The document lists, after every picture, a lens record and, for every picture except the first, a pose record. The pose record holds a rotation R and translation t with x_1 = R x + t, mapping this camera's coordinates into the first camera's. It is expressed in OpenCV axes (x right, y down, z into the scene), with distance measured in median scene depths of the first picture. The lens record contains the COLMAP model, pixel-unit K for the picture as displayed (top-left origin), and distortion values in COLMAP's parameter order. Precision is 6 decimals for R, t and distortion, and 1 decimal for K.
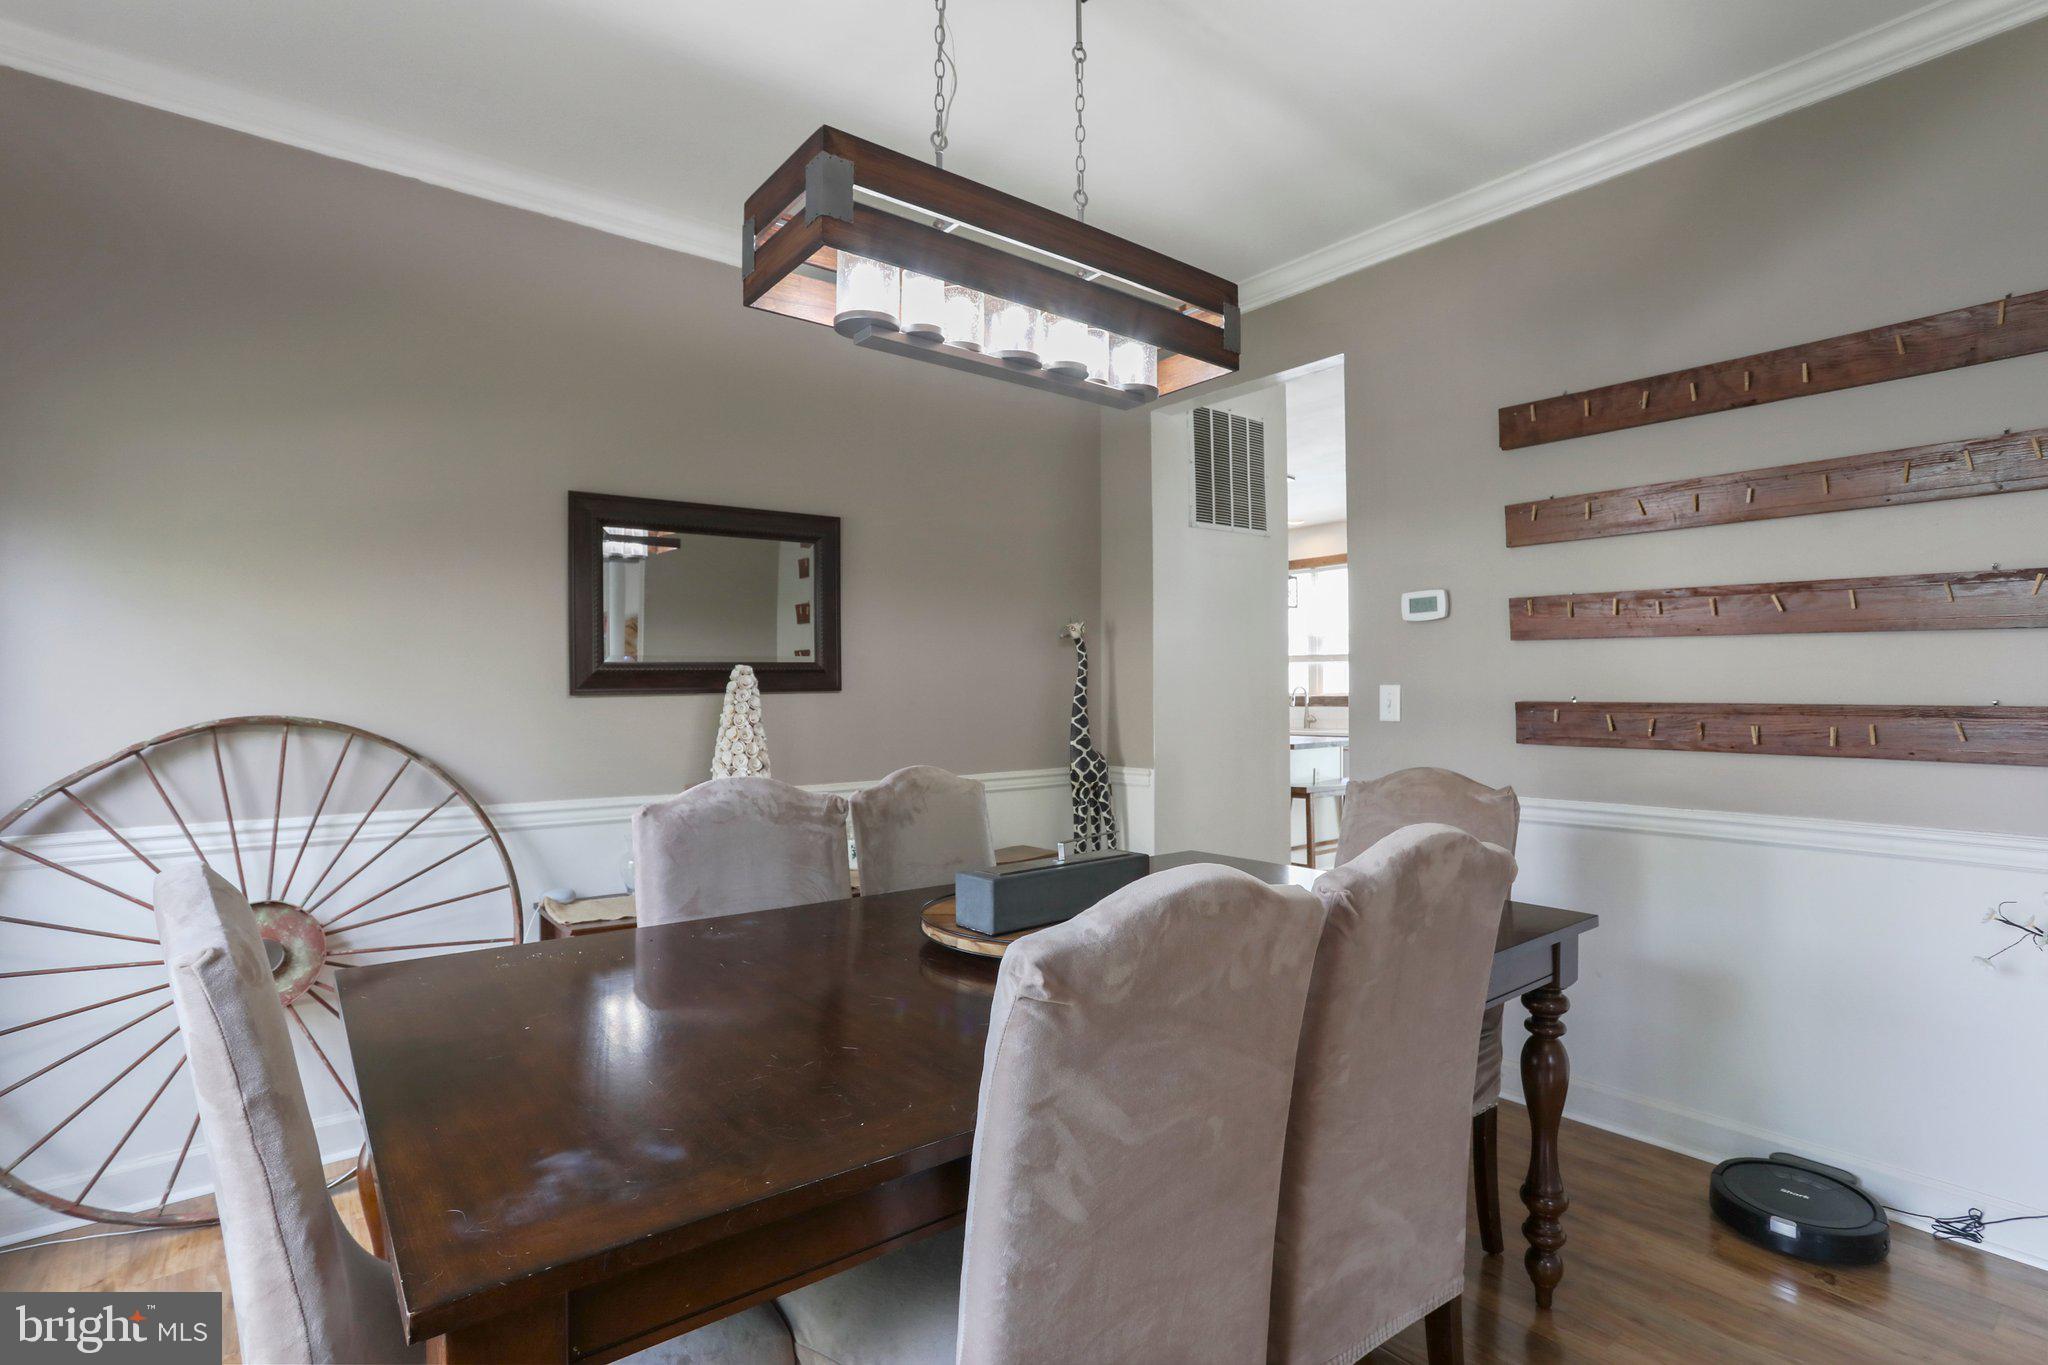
lens RADIAL K [[1029.0, 0, 1024.0], [0, 1029.0, 682.5], [0, 0, 1]] dist [-0.001909, 0.000718]
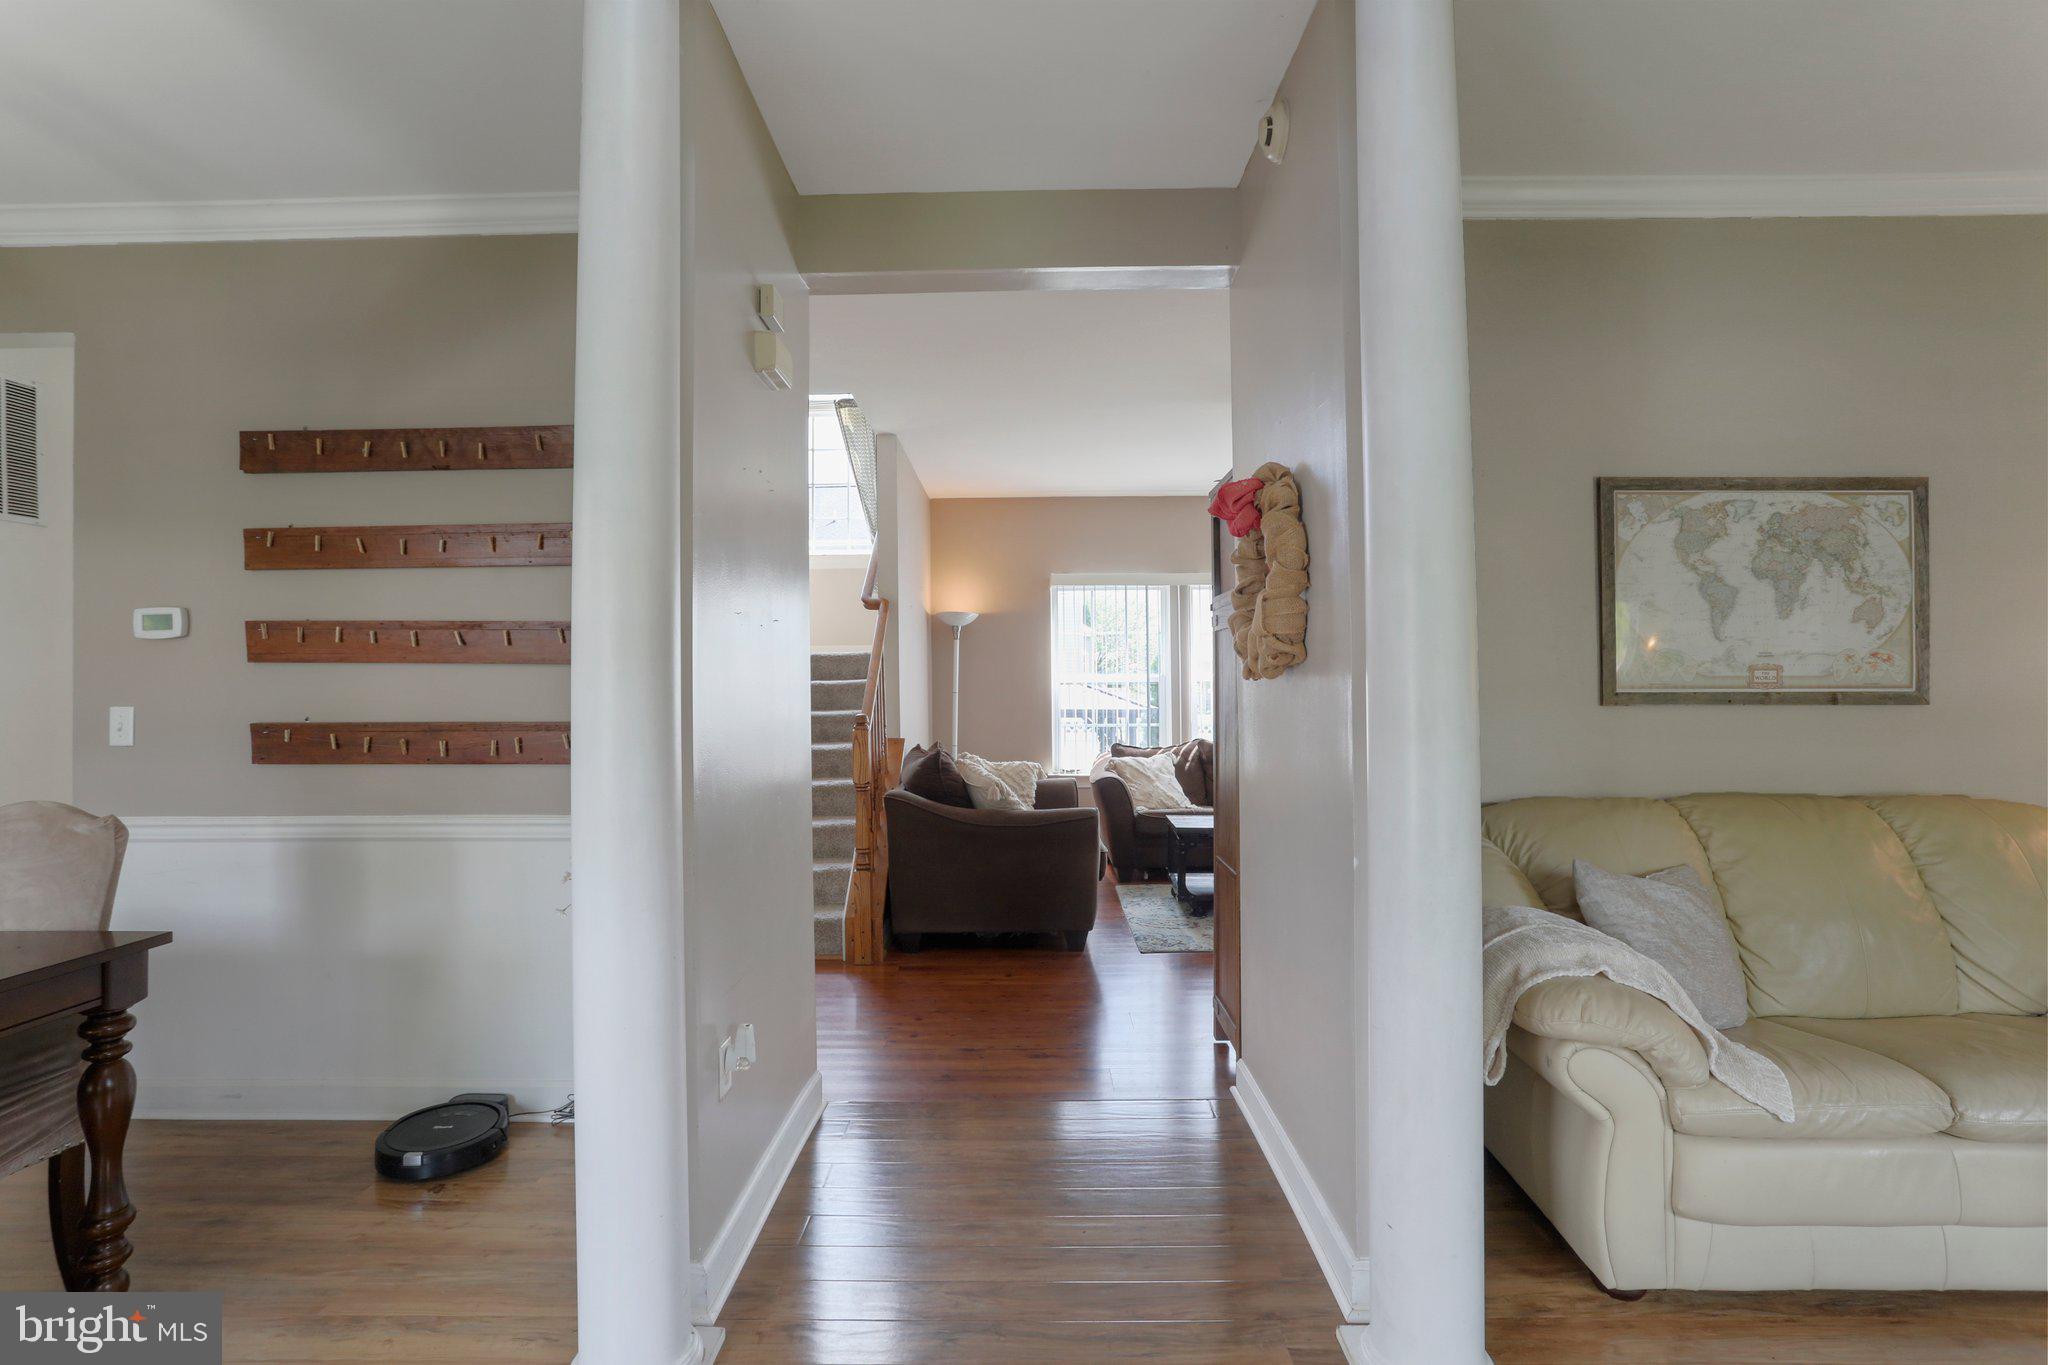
lens RADIAL K [[1009.6, 0, 1024.0], [0, 1009.6, 682.5], [0, 0, 1]] dist [-0.056974, 0.035562]
pose [[0.635905, 0.003344, 0.771760, 0.253938], [0.003181, 0.999971, -0.006953, -0.014651], [-0.771761, 0.006877, 0.635876, -0.245595]]
